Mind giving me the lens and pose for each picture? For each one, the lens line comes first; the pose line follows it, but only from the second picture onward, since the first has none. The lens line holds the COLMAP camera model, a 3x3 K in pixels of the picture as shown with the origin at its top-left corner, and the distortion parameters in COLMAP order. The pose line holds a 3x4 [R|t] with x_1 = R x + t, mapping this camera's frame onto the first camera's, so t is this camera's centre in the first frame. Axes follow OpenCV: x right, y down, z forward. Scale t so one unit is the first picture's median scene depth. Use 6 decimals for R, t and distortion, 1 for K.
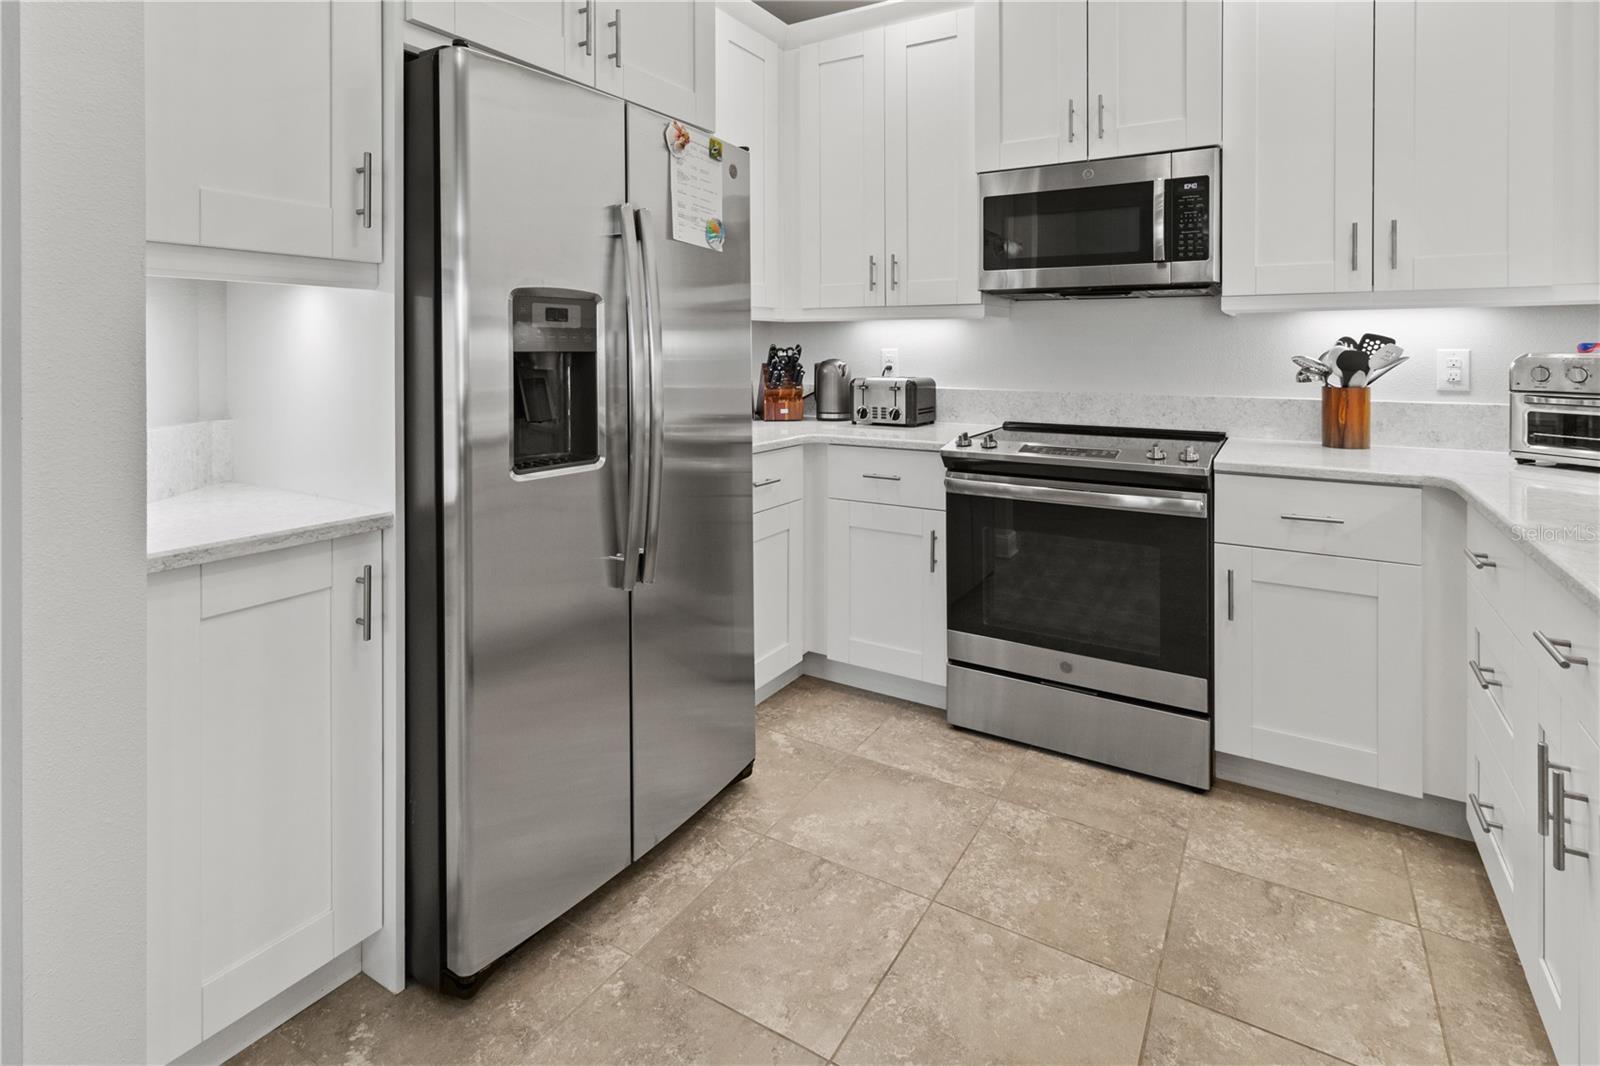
lens RADIAL K [[789.6, 0, 810.6], [0, 789.6, 353.2], [0, 0, 1]] dist [-0.000158, -0.000044]
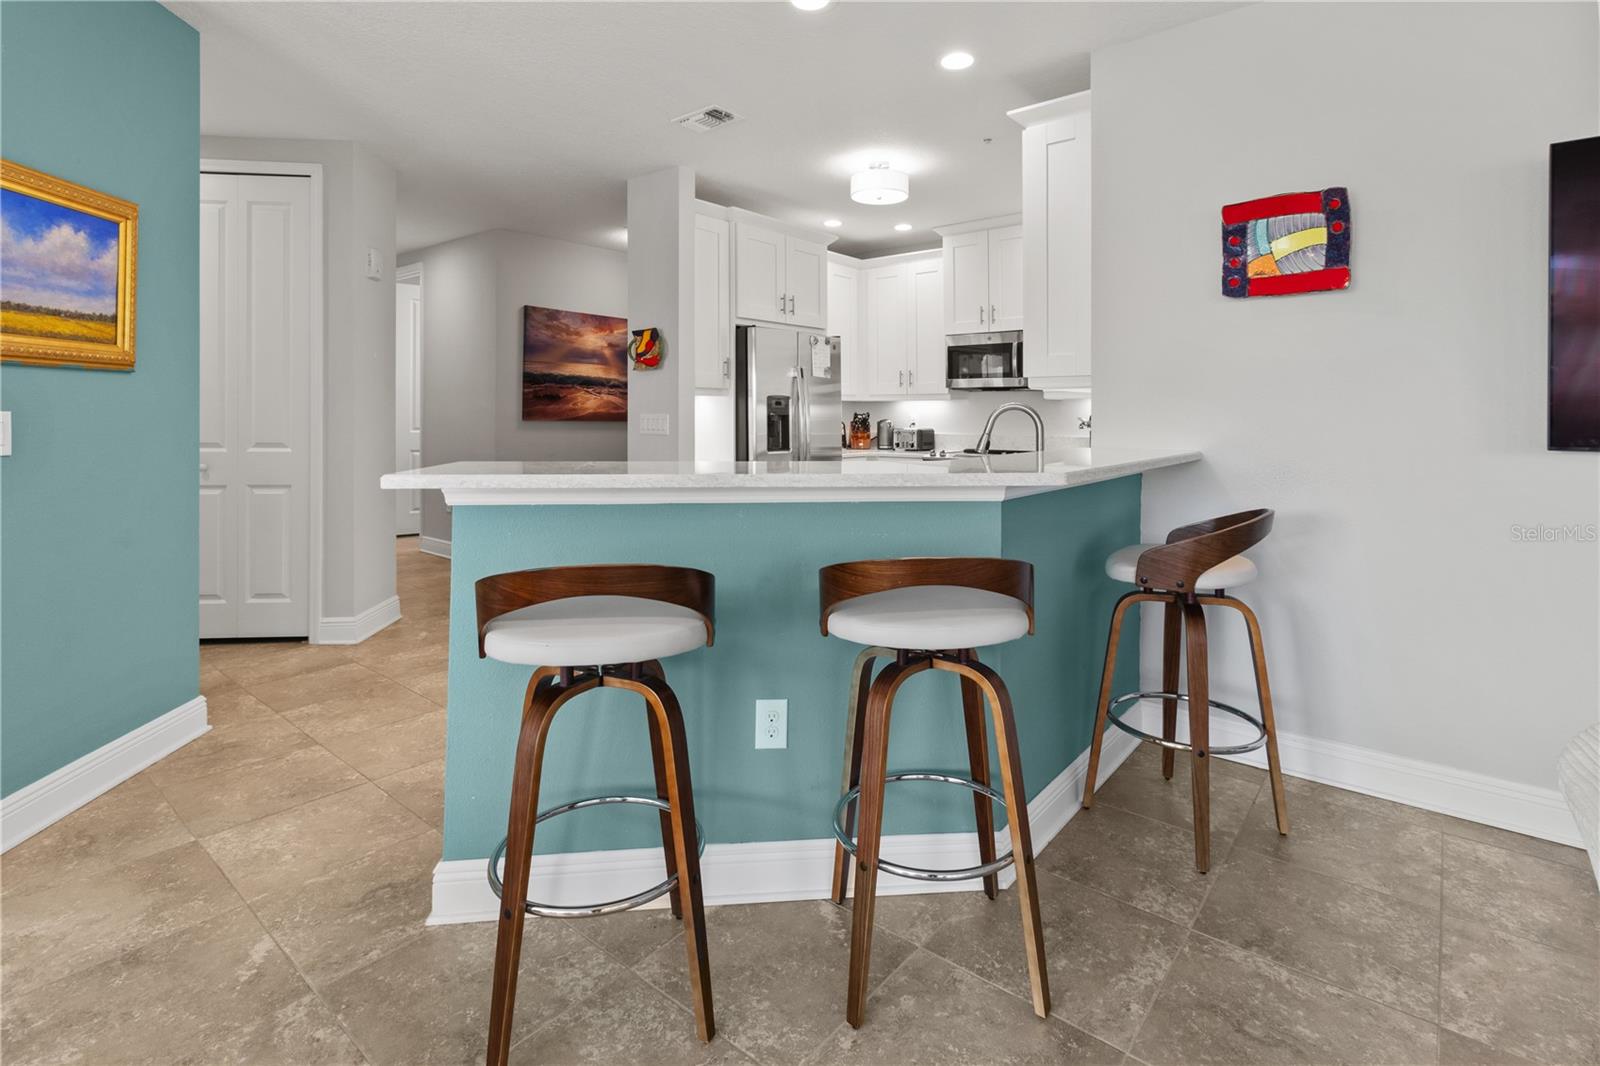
lens RADIAL K [[779.8, 0, 813.5], [0, 779.8, 416.6], [0, 0, 1]] dist [-0.000159, 0.000150]
pose [[0.990180, 0.001353, -0.139795, 0.147935], [-0.001883, 0.999992, -0.003660, 0.009547], [0.139789, 0.003888, 0.990174, -1.187582]]
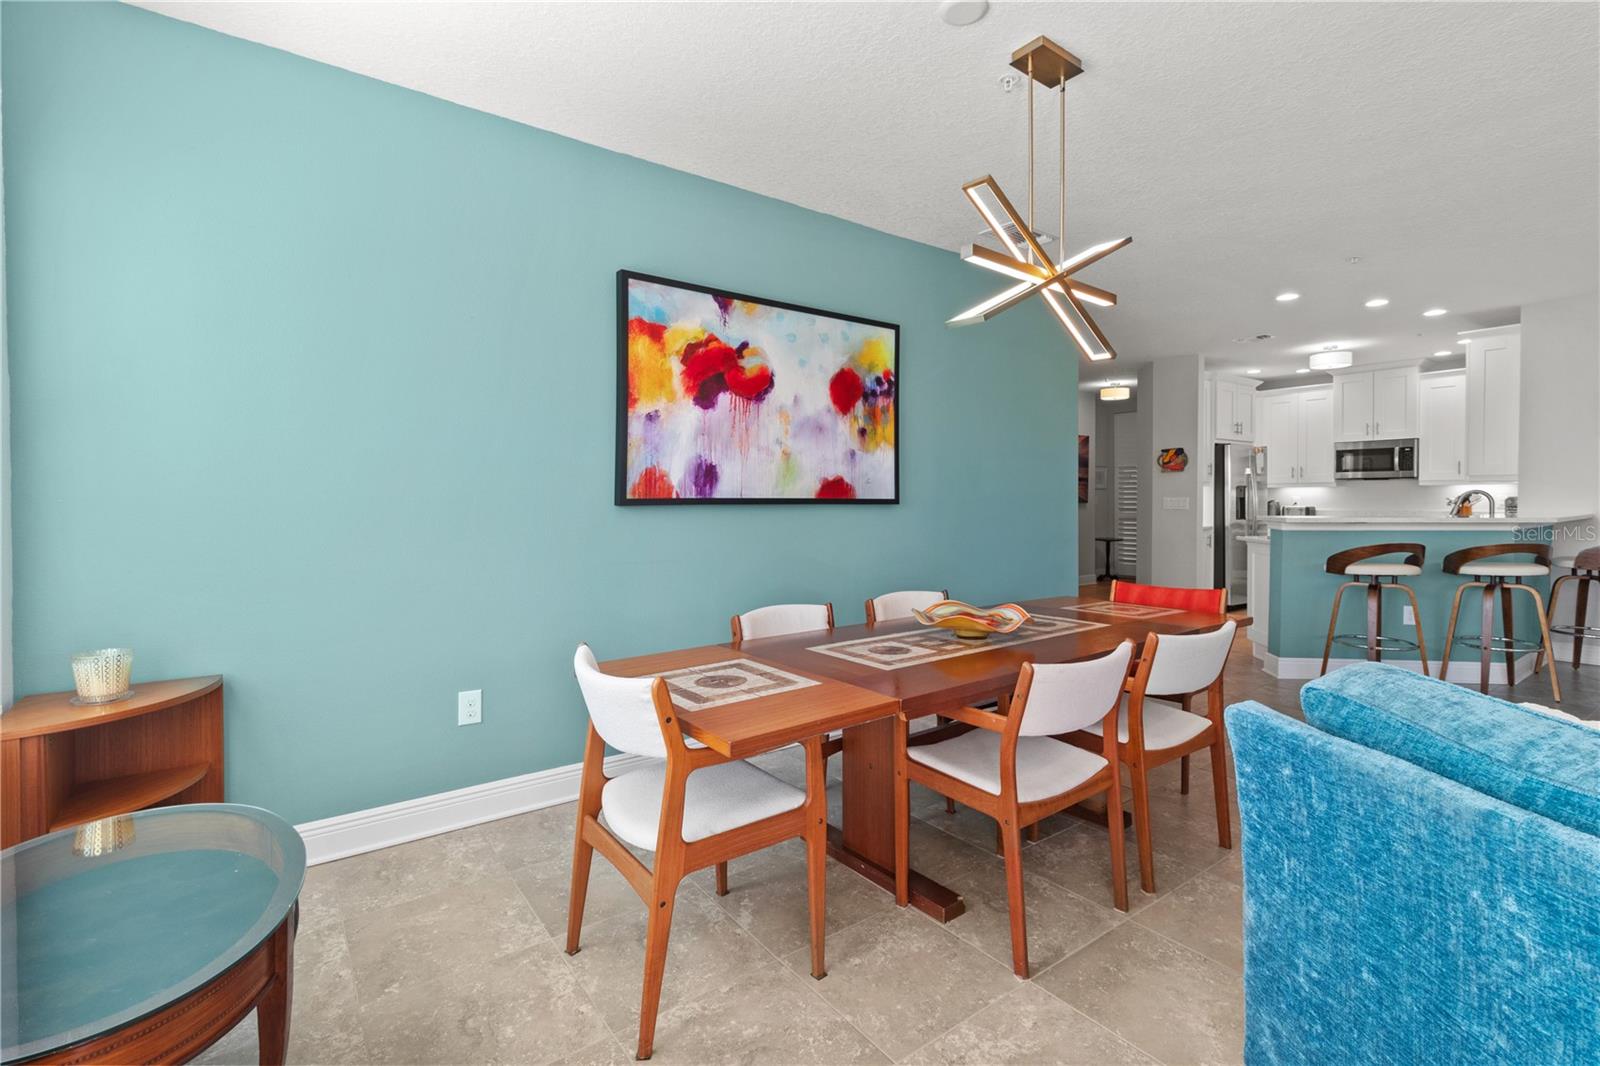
lens RADIAL K [[753.8, 0, 791.1], [0, 753.8, 516.6], [0, 0, 1]] dist [-0.002462, -0.000209]
pose [[0.924033, 0.005029, -0.382280, -0.658712], [0.002723, 0.999802, 0.019733, 0.011700], [0.382303, -0.019275, 0.923836, -2.688437]]
